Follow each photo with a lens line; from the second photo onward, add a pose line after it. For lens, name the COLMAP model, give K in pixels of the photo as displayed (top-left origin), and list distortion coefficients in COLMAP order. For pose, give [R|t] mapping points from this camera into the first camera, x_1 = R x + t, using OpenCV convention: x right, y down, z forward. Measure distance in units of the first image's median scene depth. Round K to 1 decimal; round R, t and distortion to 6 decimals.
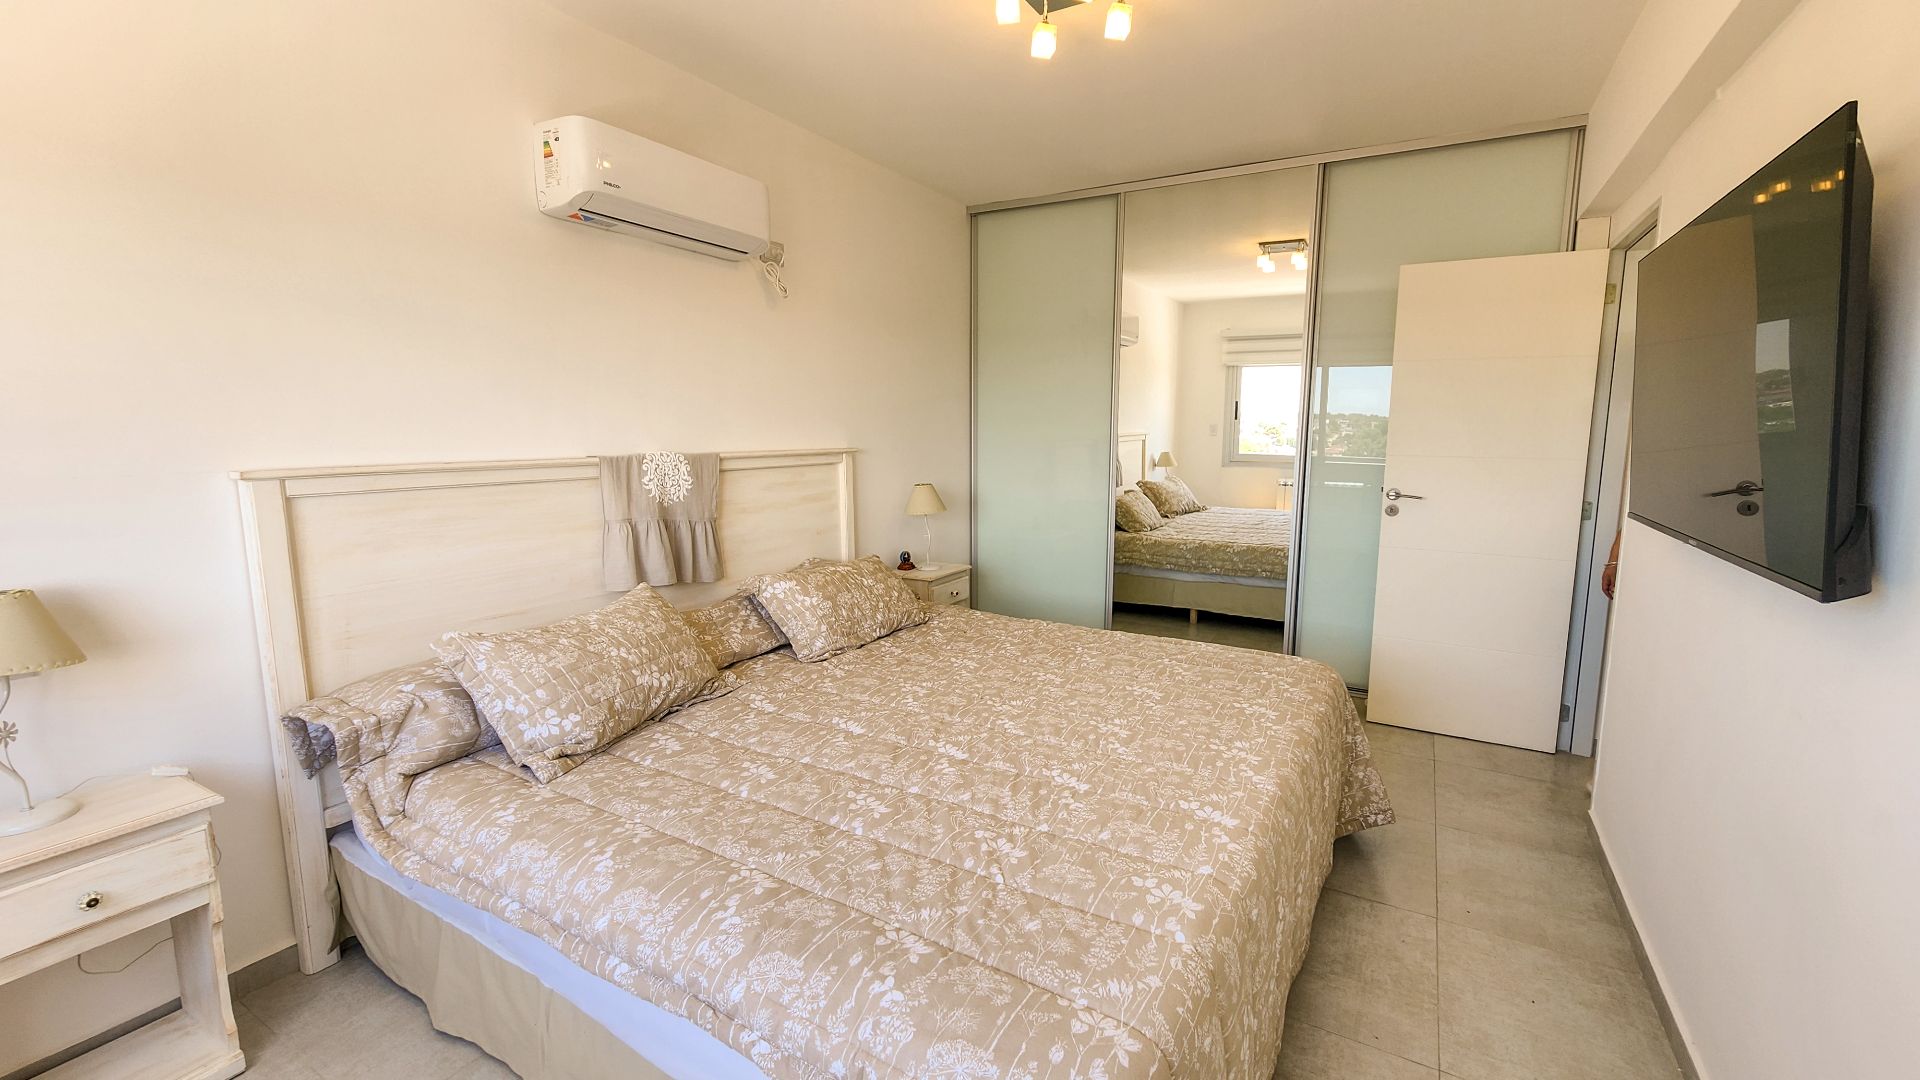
lens RADIAL K [[783.7, 0, 972.3], [0, 783.7, 529.2], [0, 0, 1]] dist [0.003193, -0.002315]
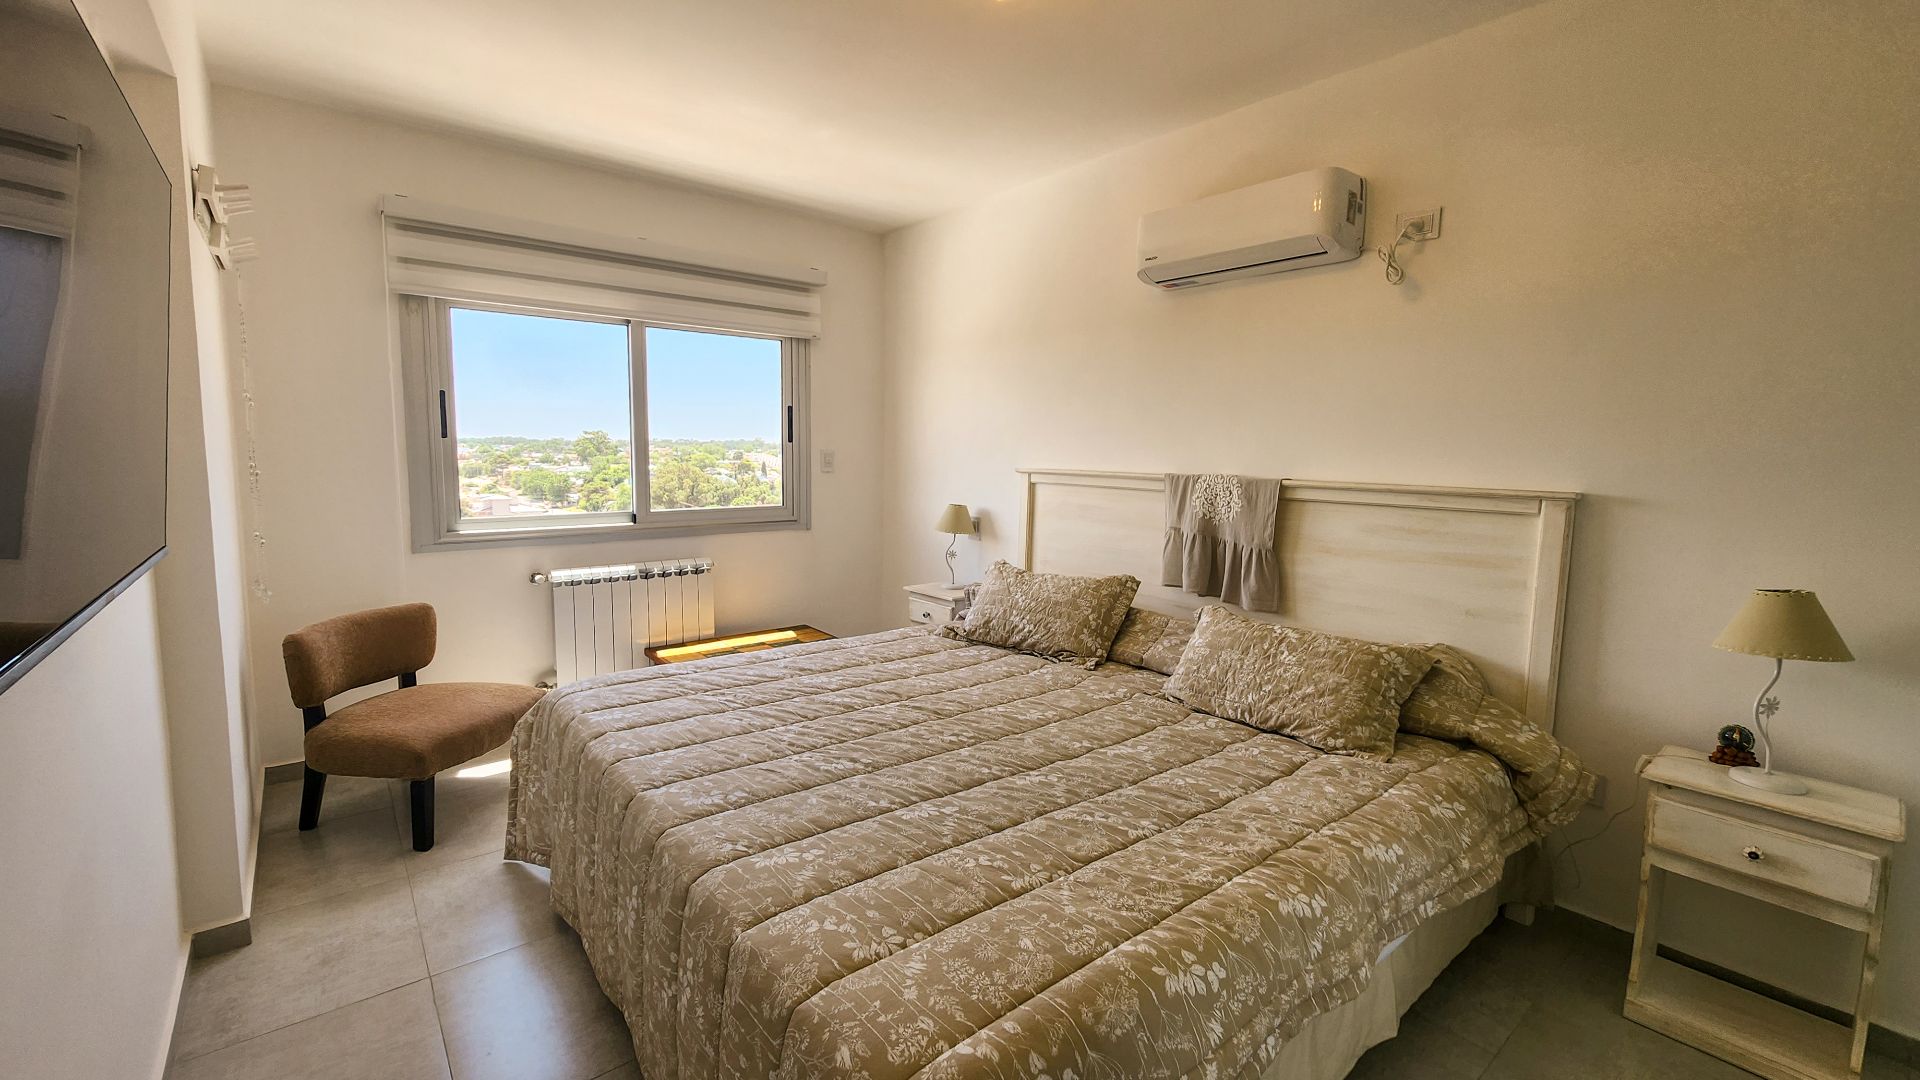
lens RADIAL K [[783.7, 0, 995.7], [0, 783.7, 522.9], [0, 0, 1]] dist [0.003193, -0.002315]
pose [[-0.325699, 0.081301, -0.941972, 0.912839], [-0.143255, 0.980550, 0.134163, -0.167337], [0.934558, 0.178639, -0.307717, 1.322505]]
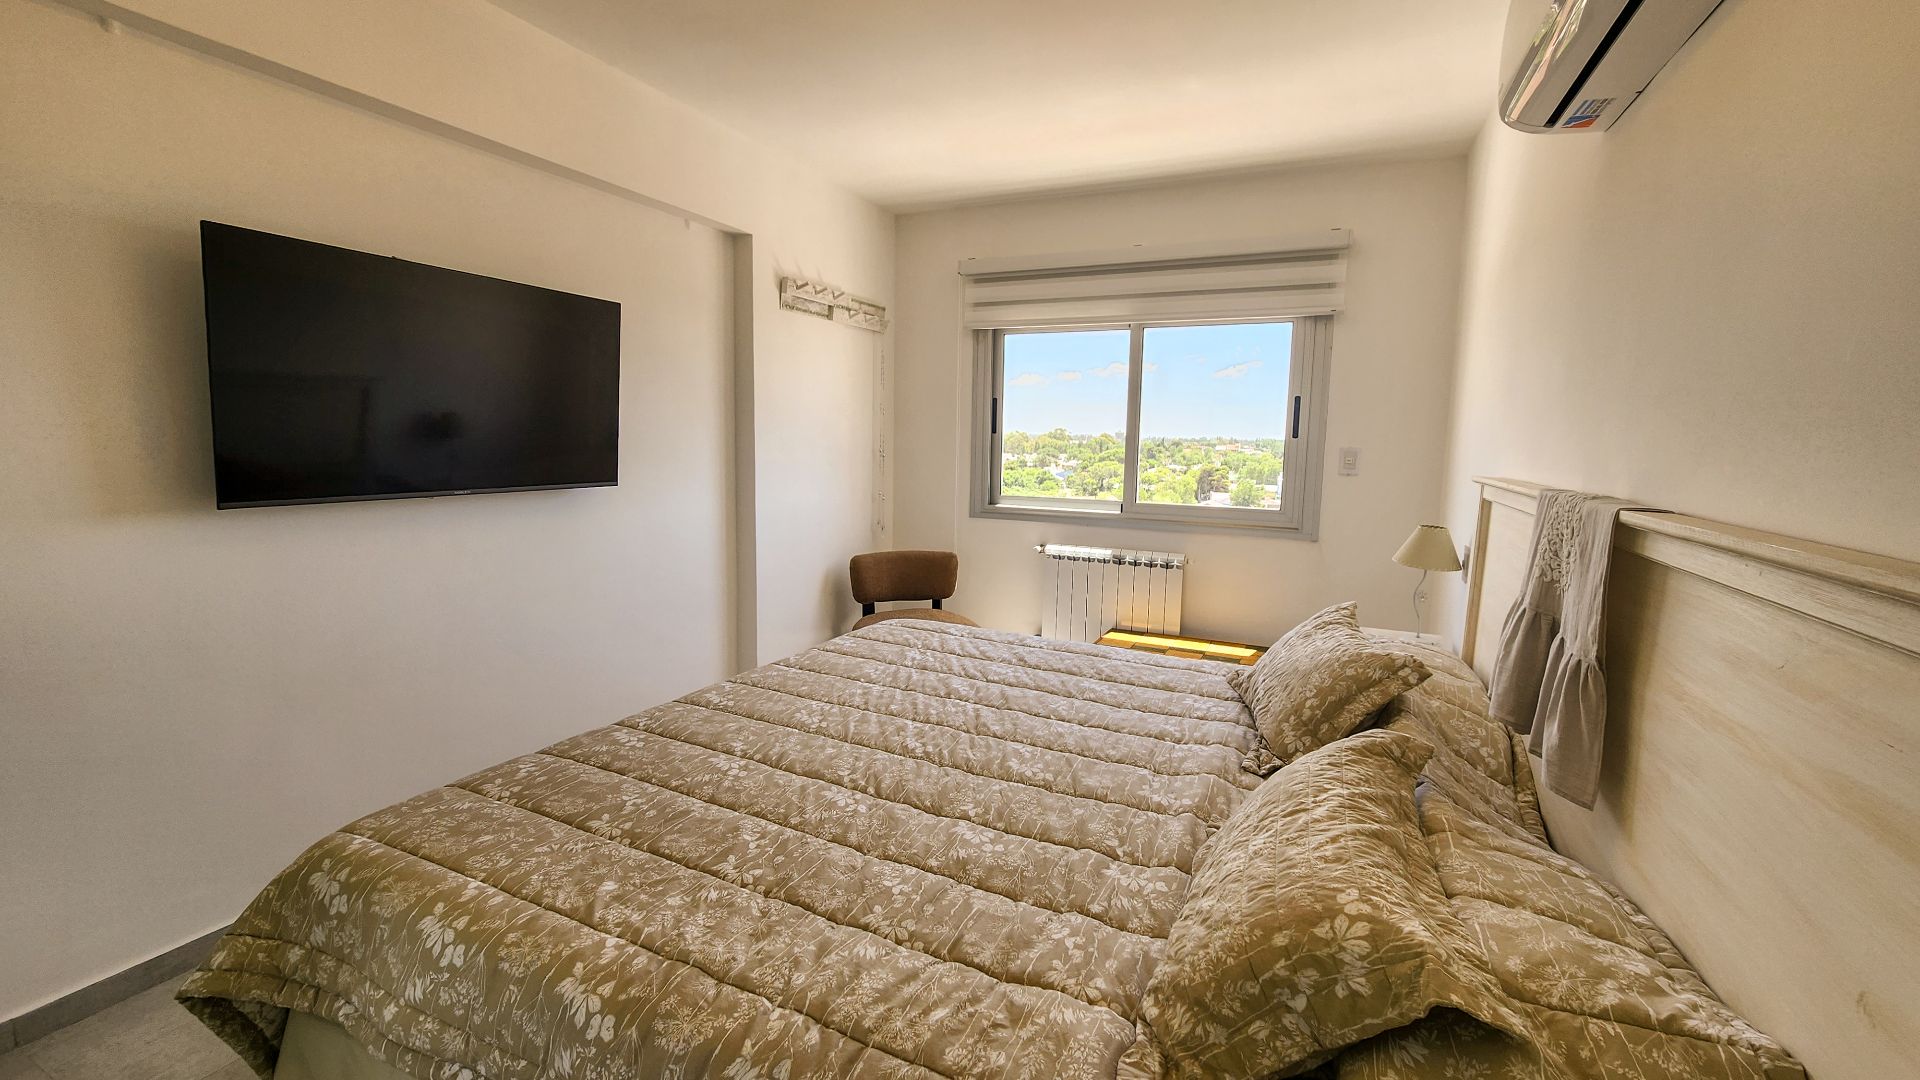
lens RADIAL K [[783.7, 0, 967.4], [0, 783.7, 528.1], [0, 0, 1]] dist [0.003193, -0.002315]
pose [[-0.994517, -0.011671, -0.103925, 0.080348], [-0.037430, 0.967648, 0.249513, -0.239340], [0.097651, 0.252034, -0.962779, 1.834720]]
